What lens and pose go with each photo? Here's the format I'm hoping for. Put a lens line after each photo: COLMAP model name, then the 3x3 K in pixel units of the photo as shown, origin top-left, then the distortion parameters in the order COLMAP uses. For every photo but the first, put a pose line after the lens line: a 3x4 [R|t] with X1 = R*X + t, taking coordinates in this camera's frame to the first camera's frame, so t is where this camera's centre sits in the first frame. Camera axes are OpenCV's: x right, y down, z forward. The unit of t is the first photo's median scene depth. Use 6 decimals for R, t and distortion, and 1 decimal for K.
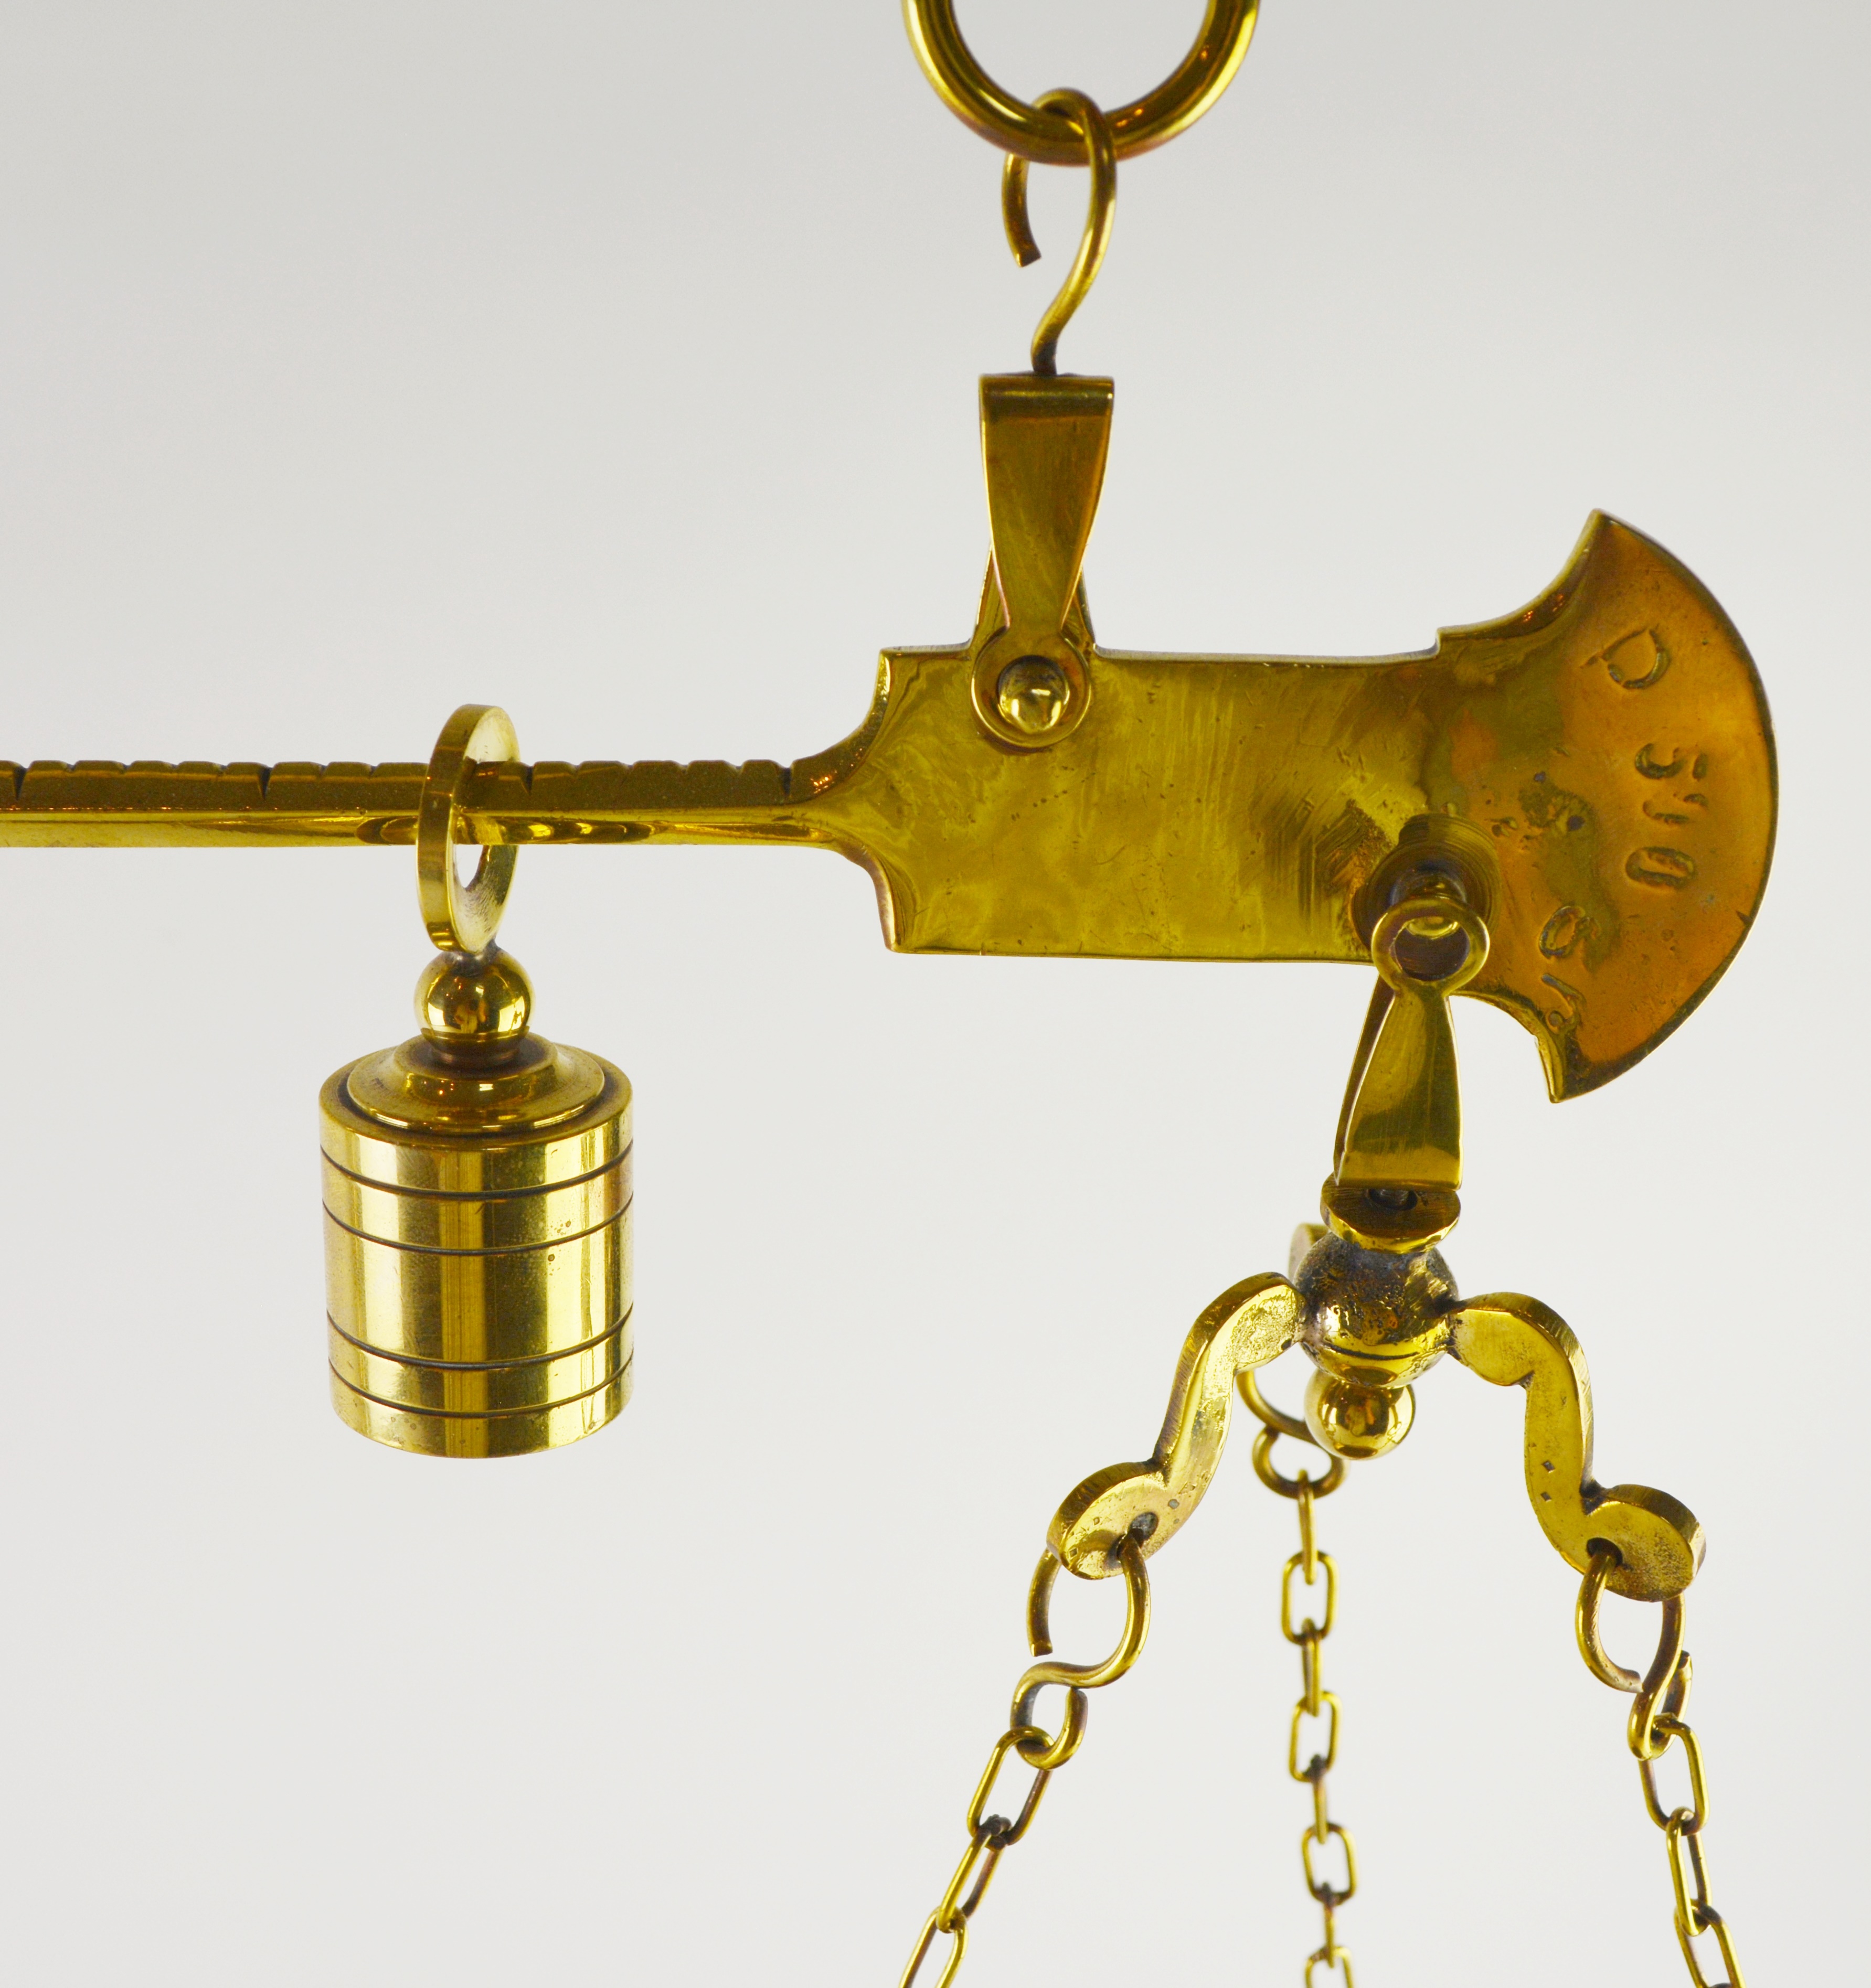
lens RADIAL K [[3108.7, 0, 935.0], [0, 3108.7, 995.2], [0, 0, 1]] dist [-0.061256, 0.000000]
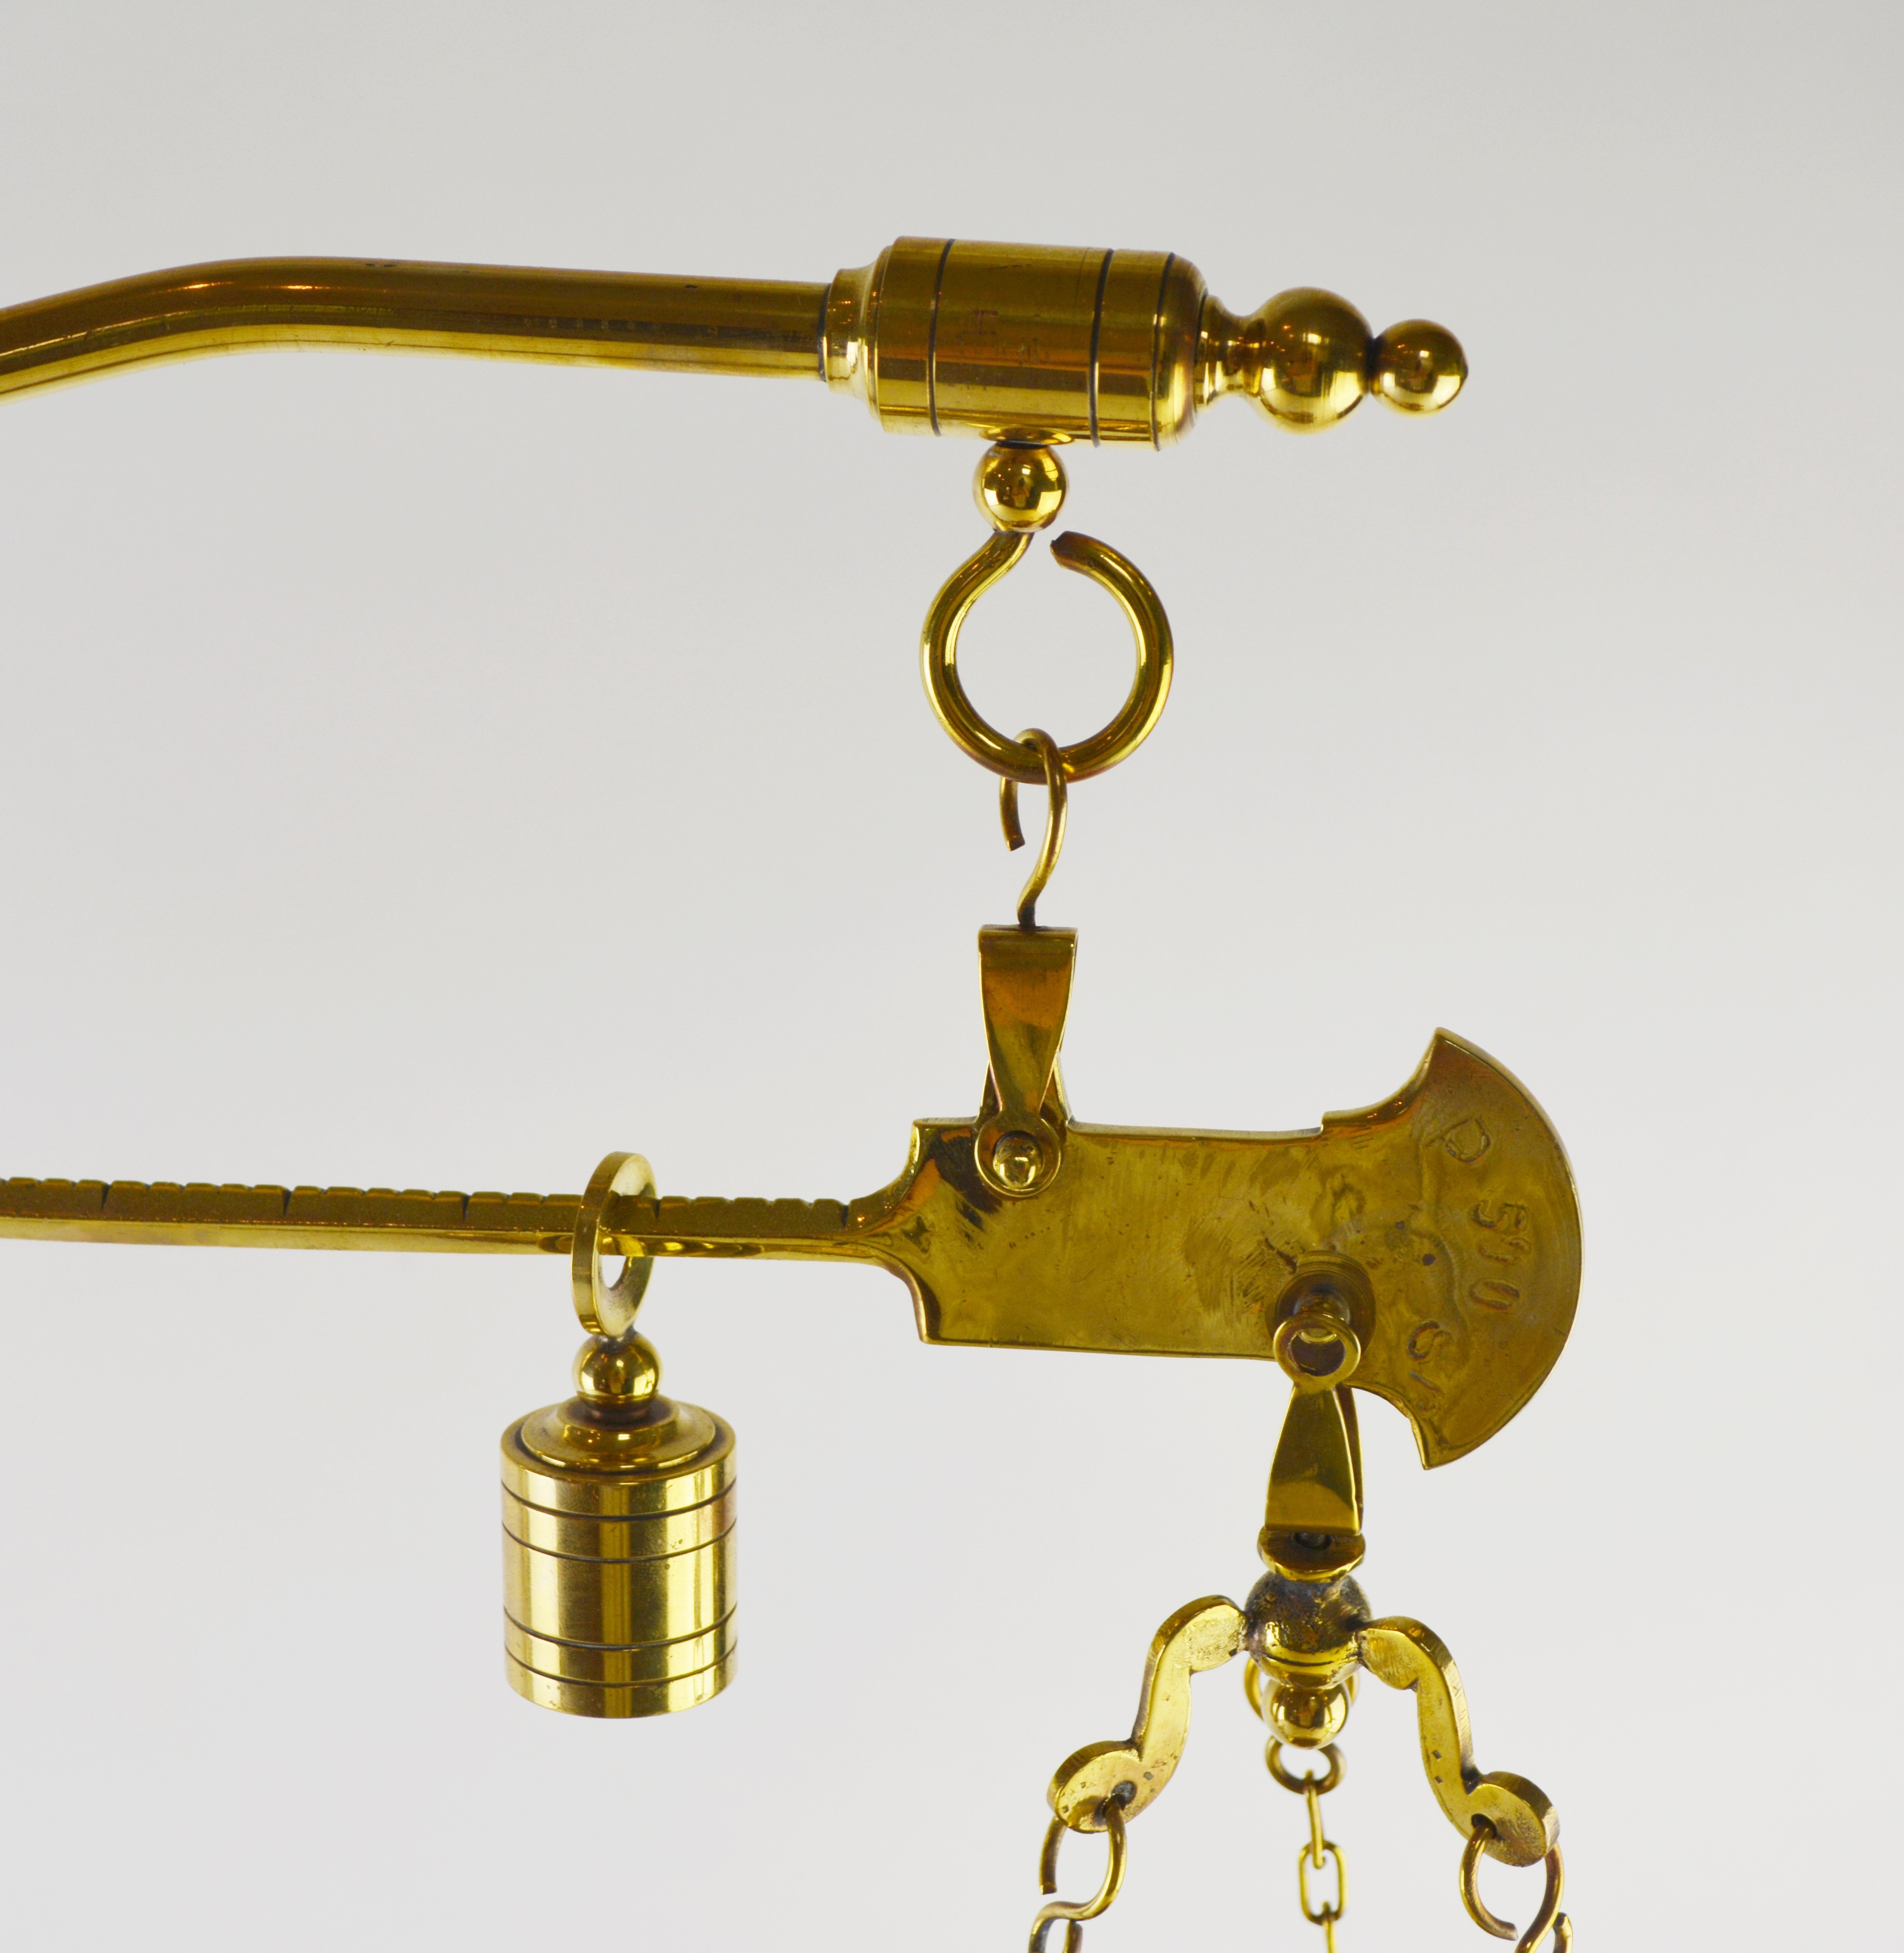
lens RADIAL K [[5168.2, 0, 952.4], [0, 5168.2, 976.6], [0, 0, 1]] dist [-0.012632, 0.000000]
pose [[0.990816, 0.013390, -0.134549, 0.289024], [-0.019914, 0.998684, -0.047264, -0.065198], [0.133739, 0.049510, 0.989779, -1.177237]]
